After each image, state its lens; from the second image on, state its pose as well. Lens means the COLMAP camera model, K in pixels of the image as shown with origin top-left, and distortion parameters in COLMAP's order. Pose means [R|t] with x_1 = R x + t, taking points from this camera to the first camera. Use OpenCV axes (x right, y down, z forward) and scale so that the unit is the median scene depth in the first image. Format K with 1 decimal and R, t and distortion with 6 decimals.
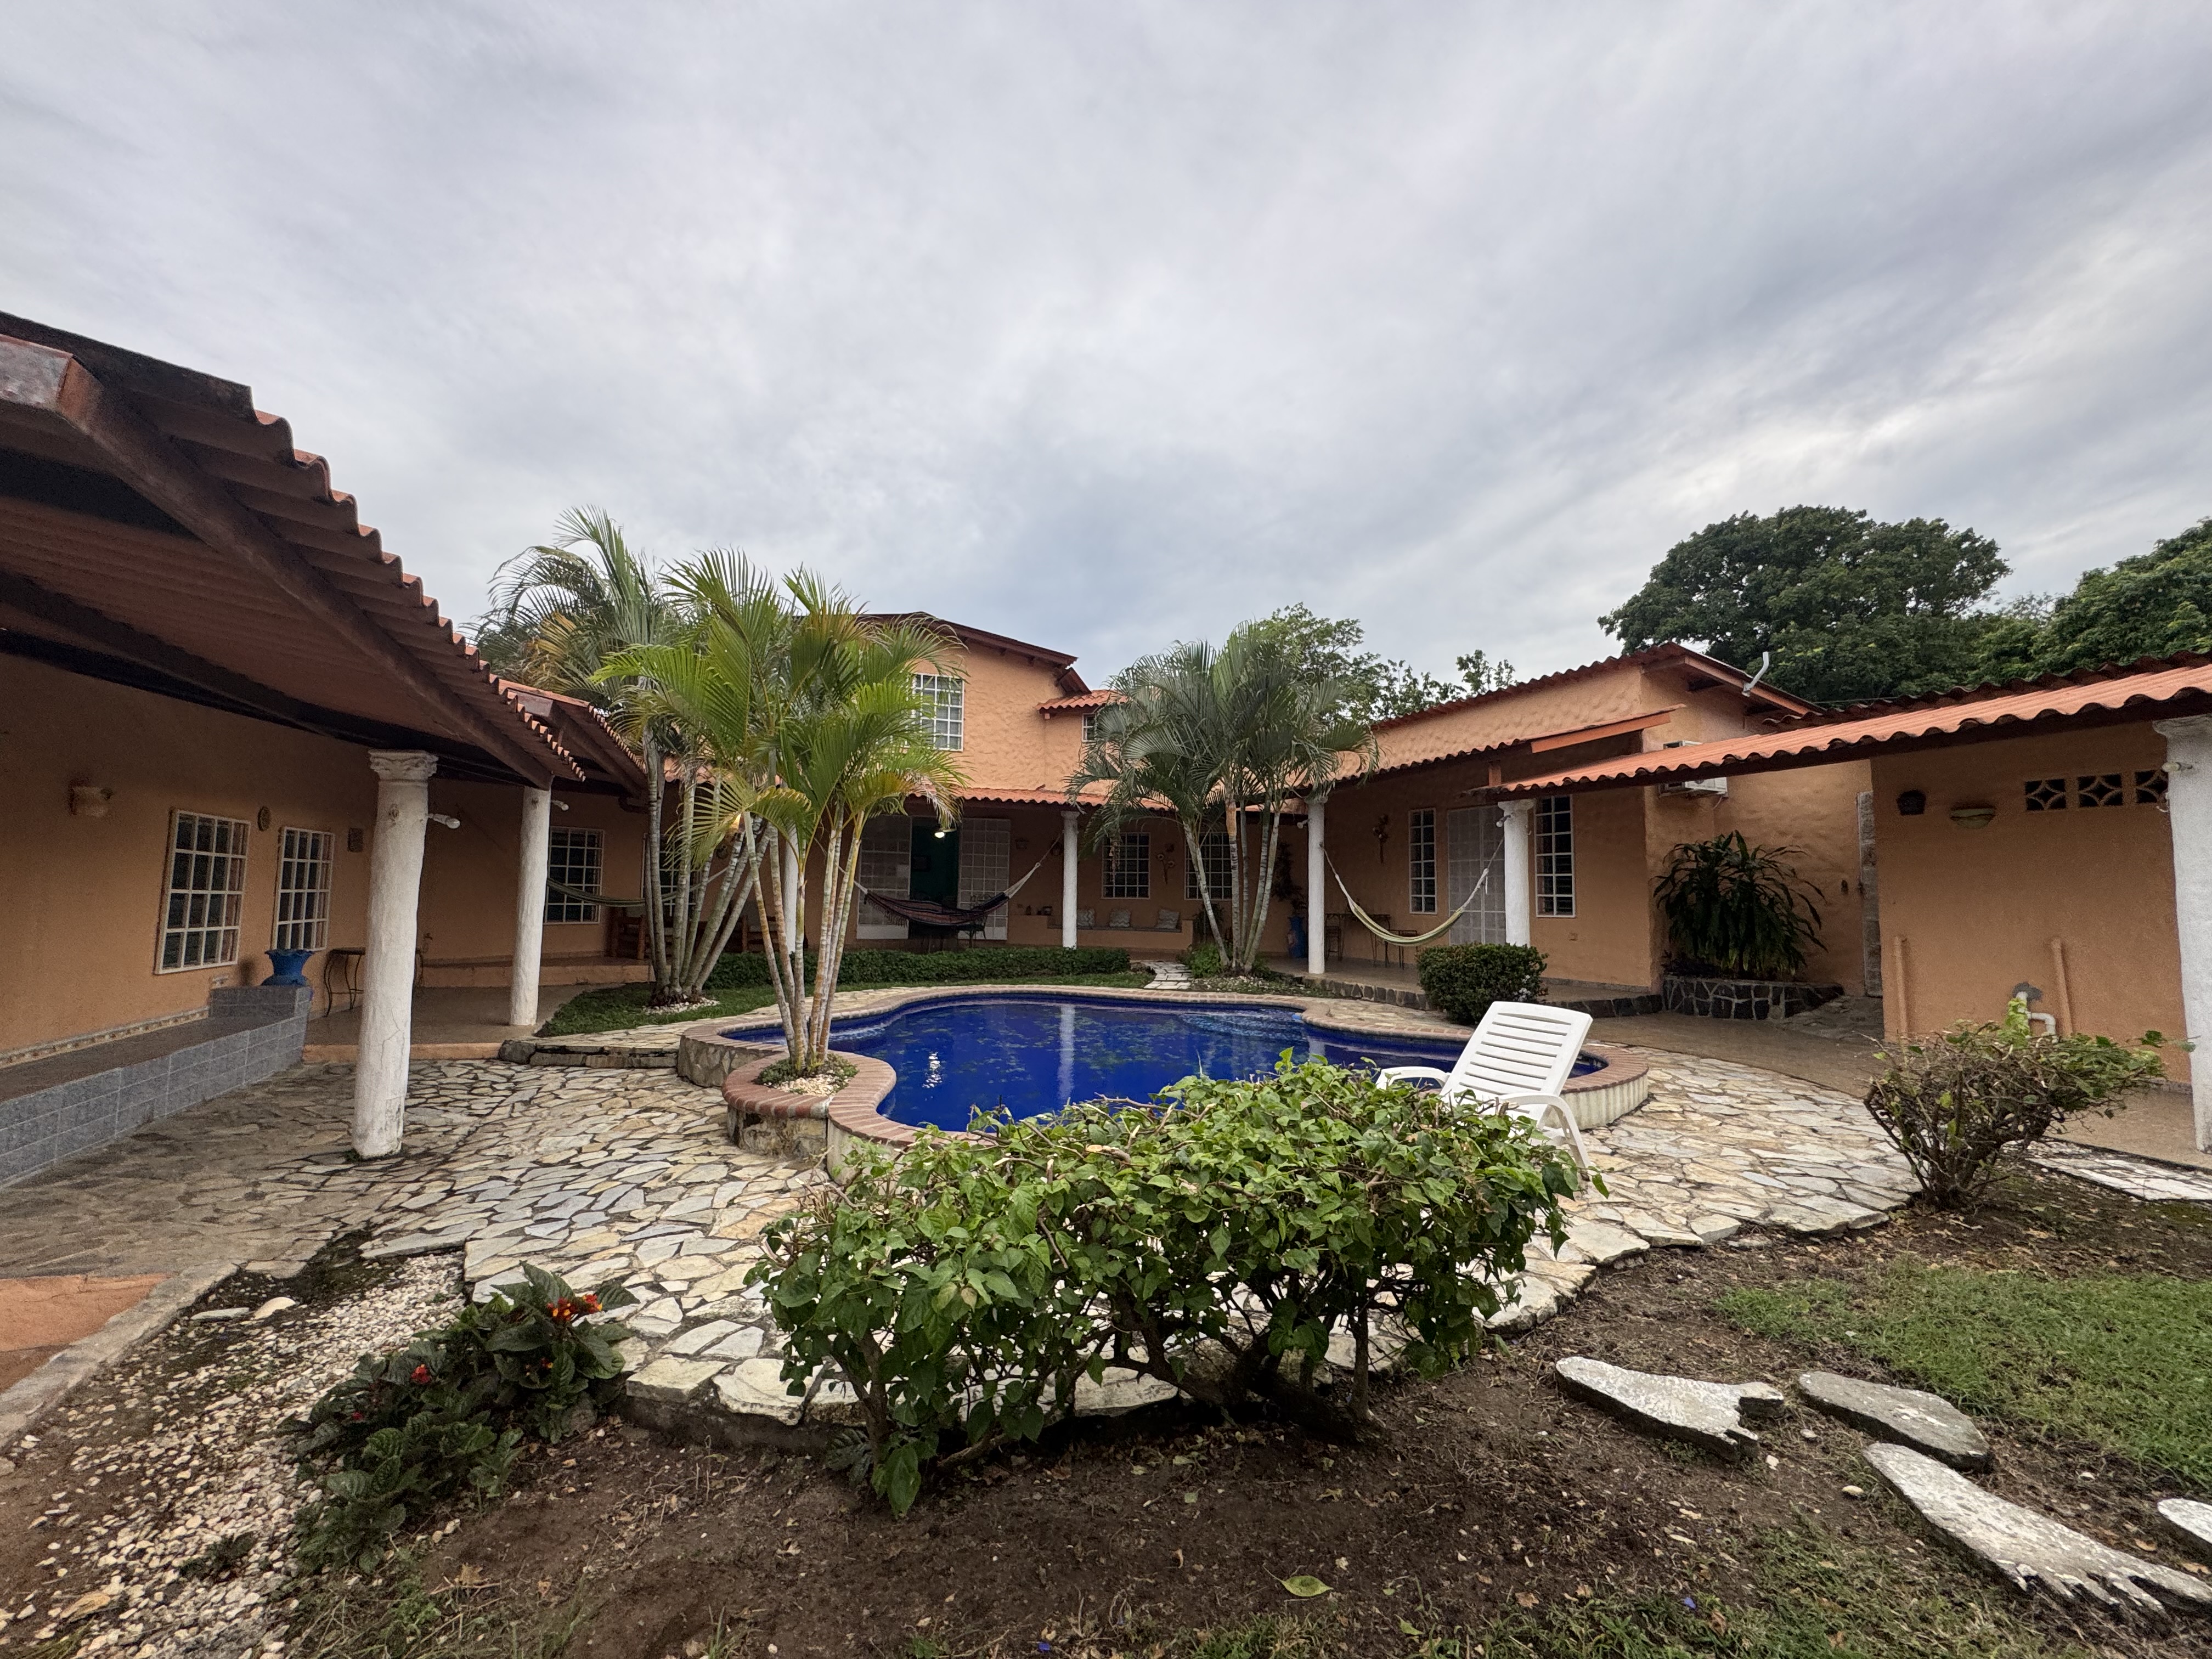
lens RADIAL K [[886.5, 0, 1107.8], [0, 886.5, 831.9], [0, 0, 1]] dist [-0.000286, -0.000028]
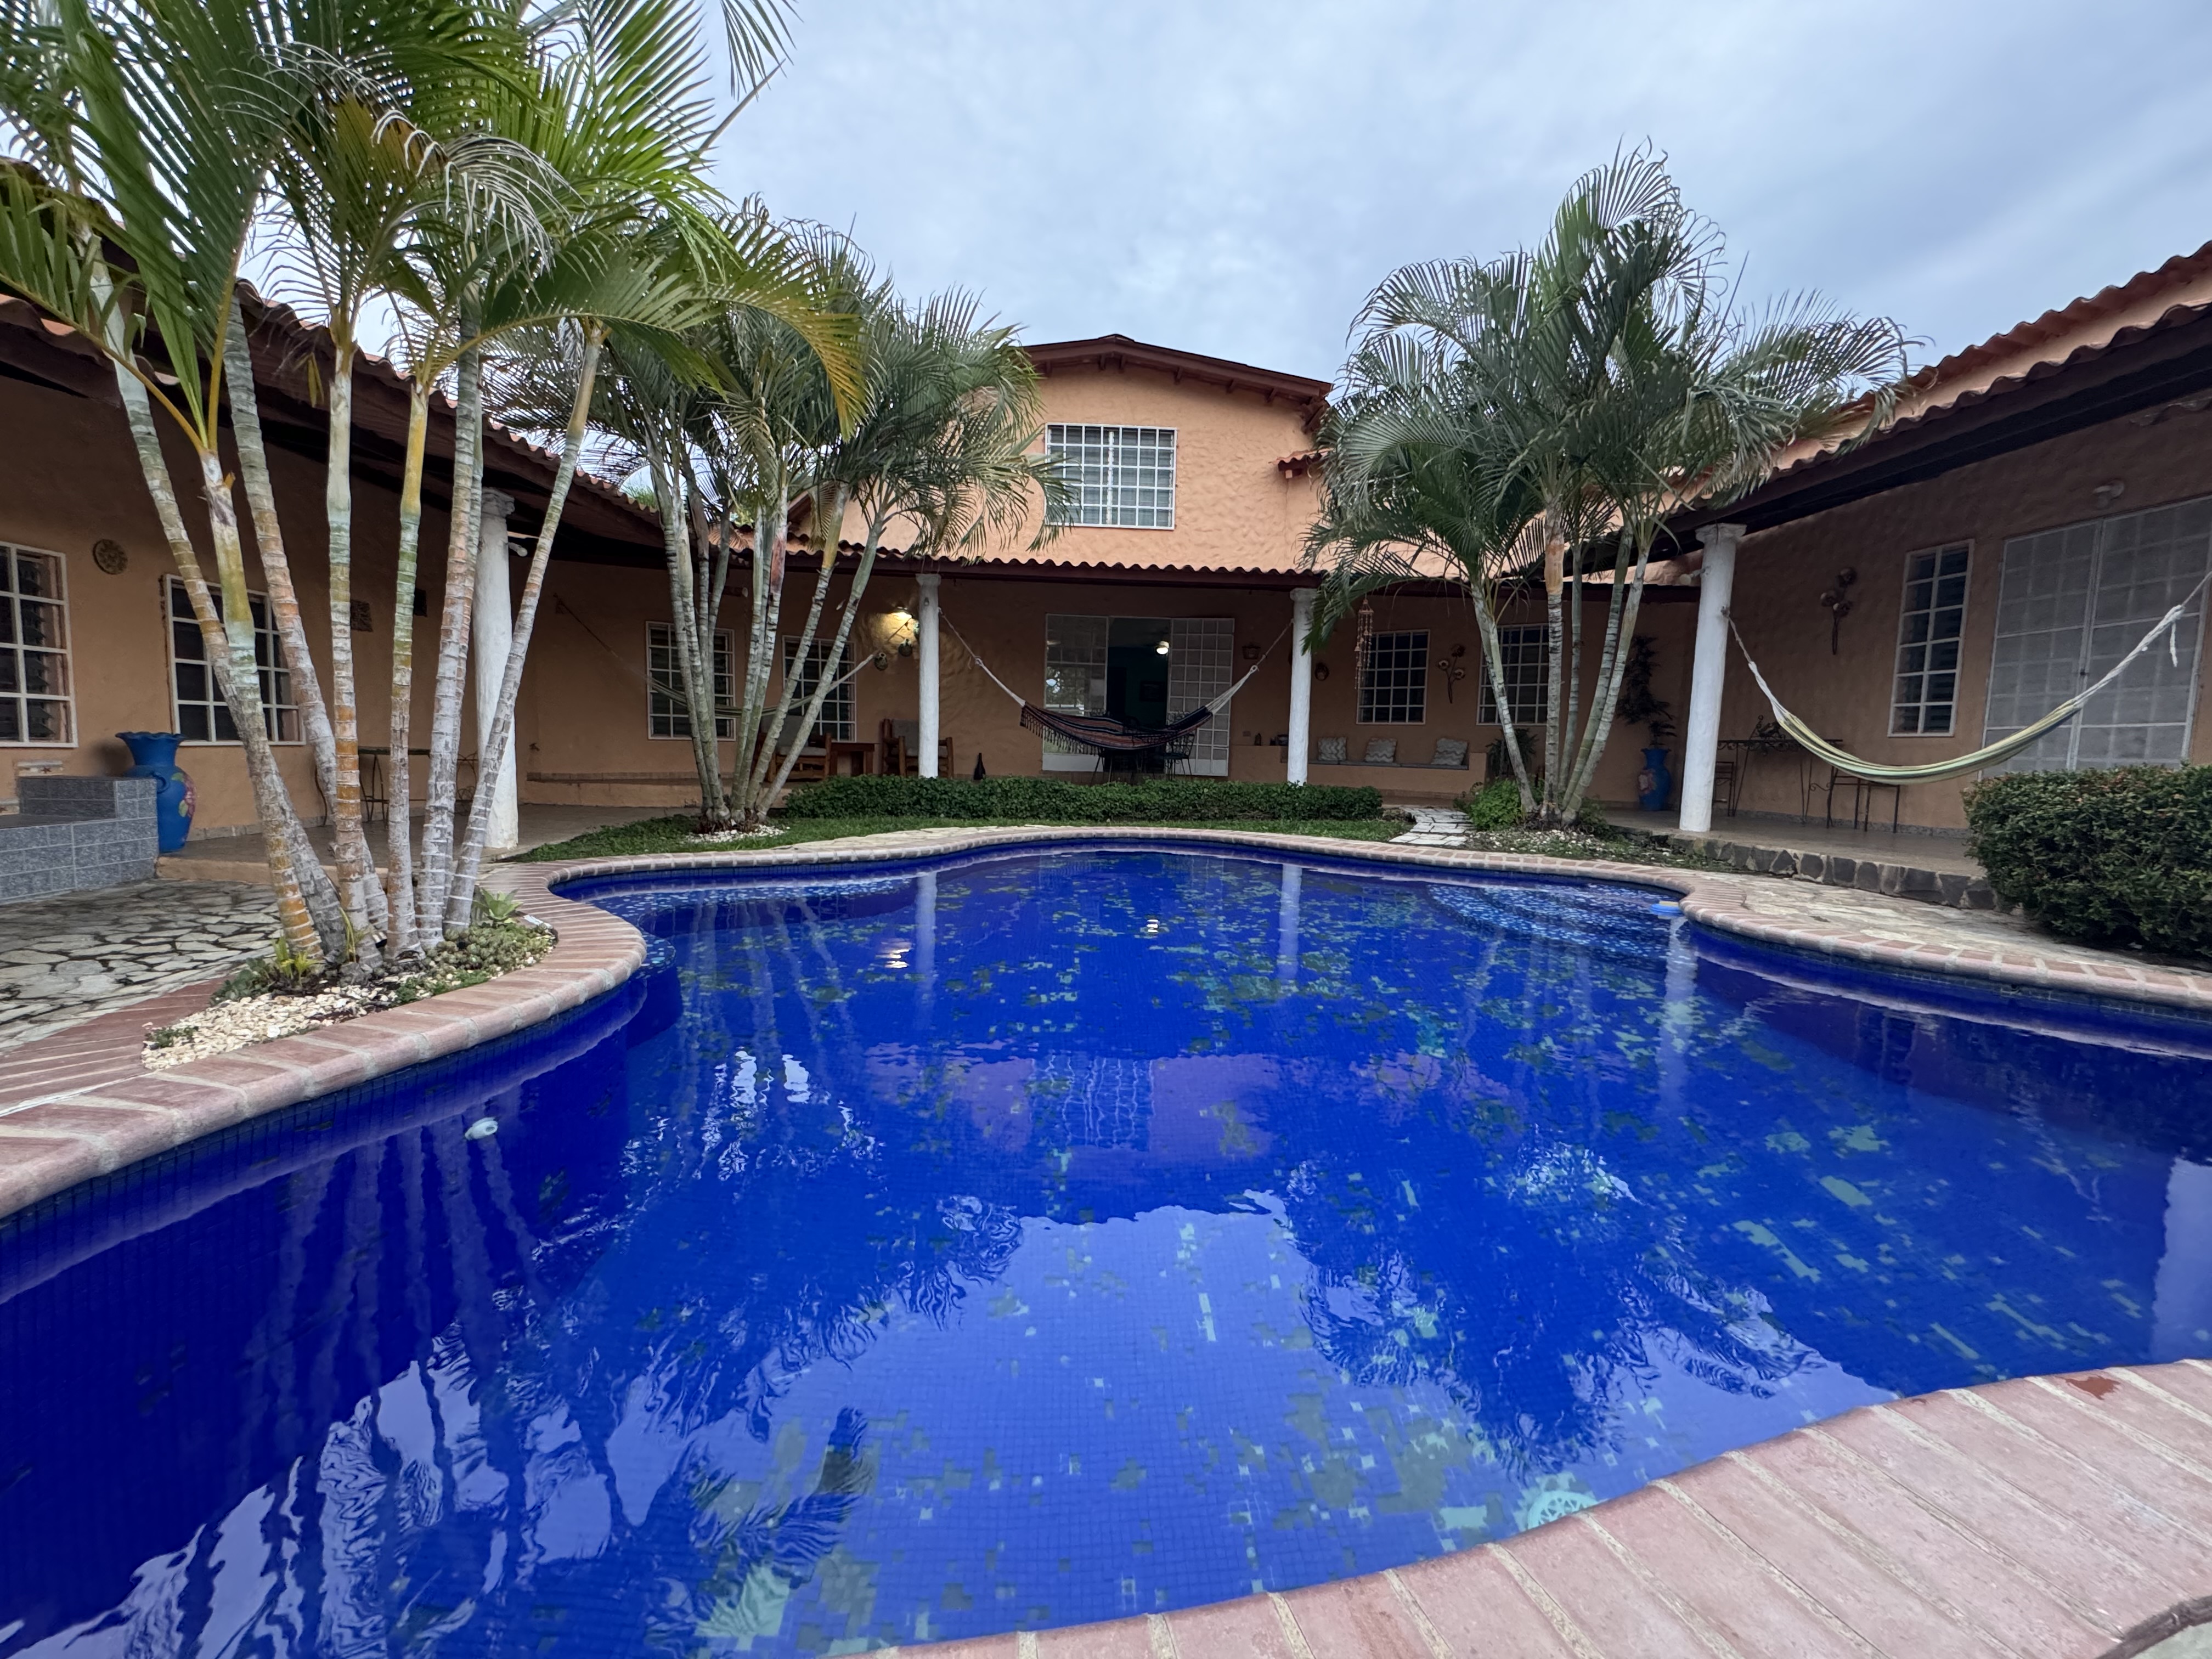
lens RADIAL K [[886.5, 0, 1107.8], [0, 886.5, 831.9], [0, 0, 1]] dist [-0.000286, -0.000028]
pose [[0.946435, 0.041084, -0.320271, 0.052737], [0.011163, 0.987117, 0.159612, 0.061441], [0.322703, -0.154637, 0.933783, 0.318729]]
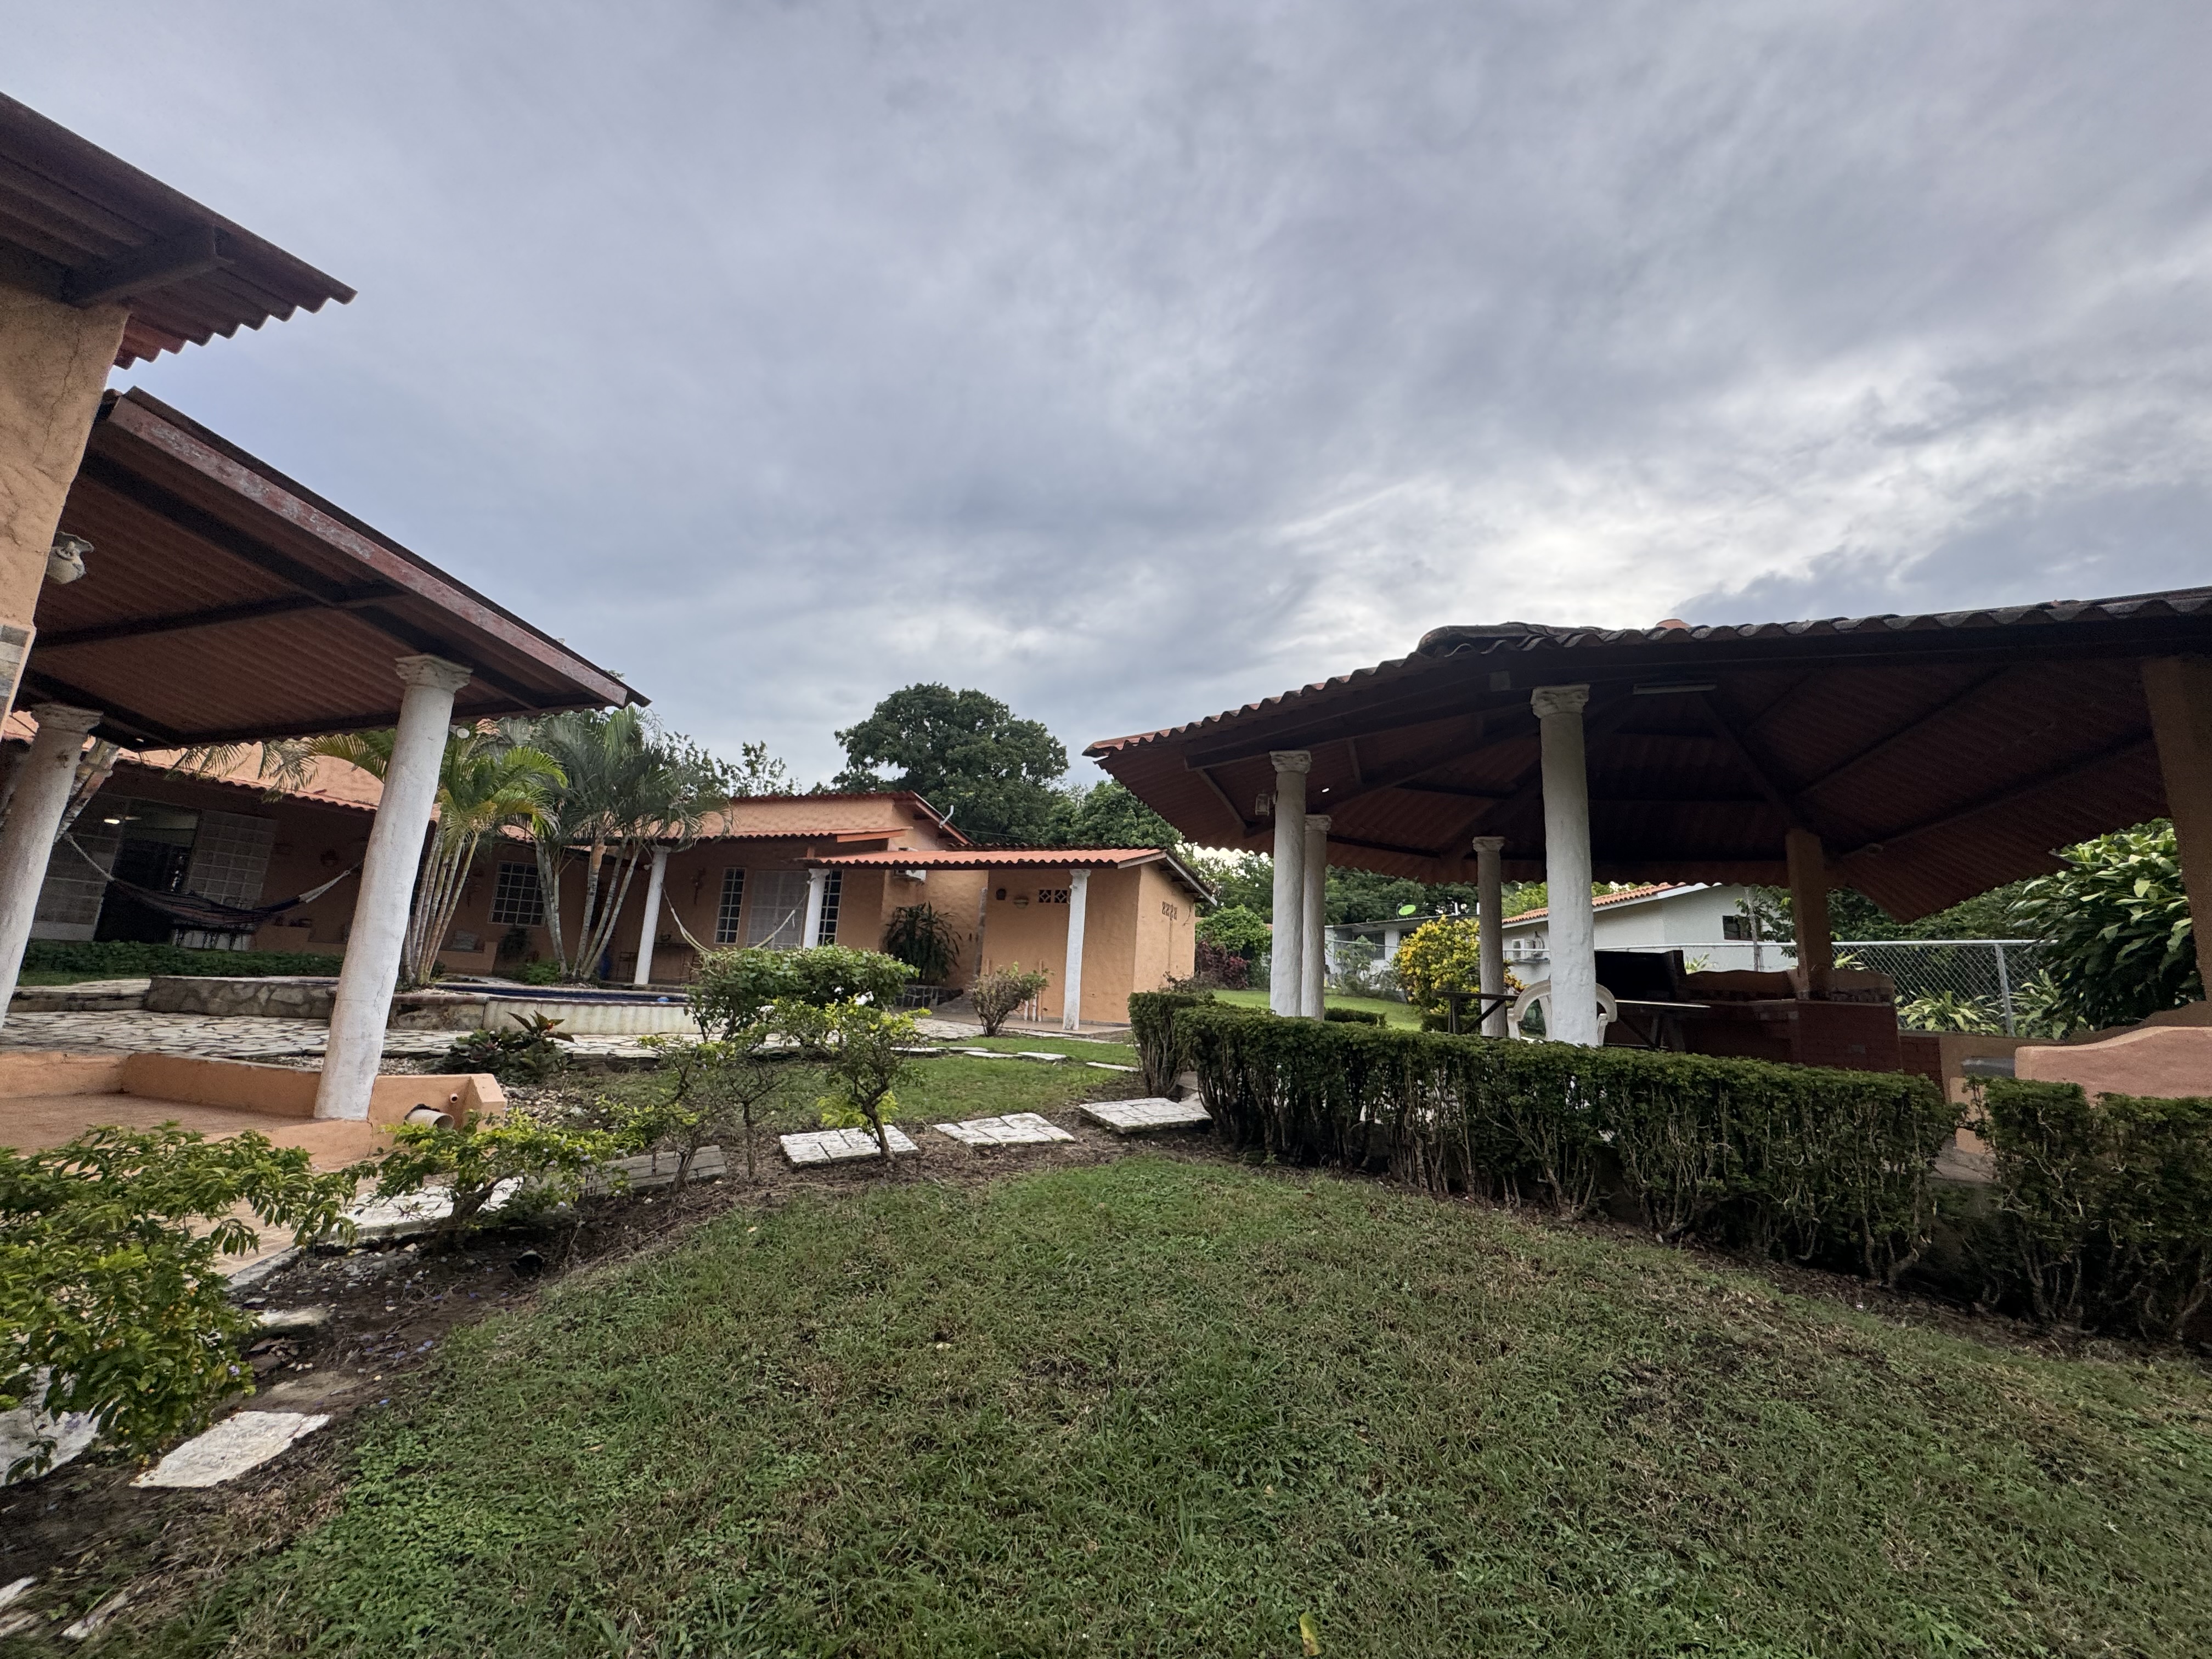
lens RADIAL K [[886.5, 0, 1107.8], [0, 886.5, 831.9], [0, 0, 1]] dist [-0.000286, -0.000028]
pose [[0.657547, 0.159410, 0.736356, -0.307118], [-0.100014, 0.987179, -0.124399, 0.035950], [-0.746746, 0.008152, 0.665060, -0.363071]]
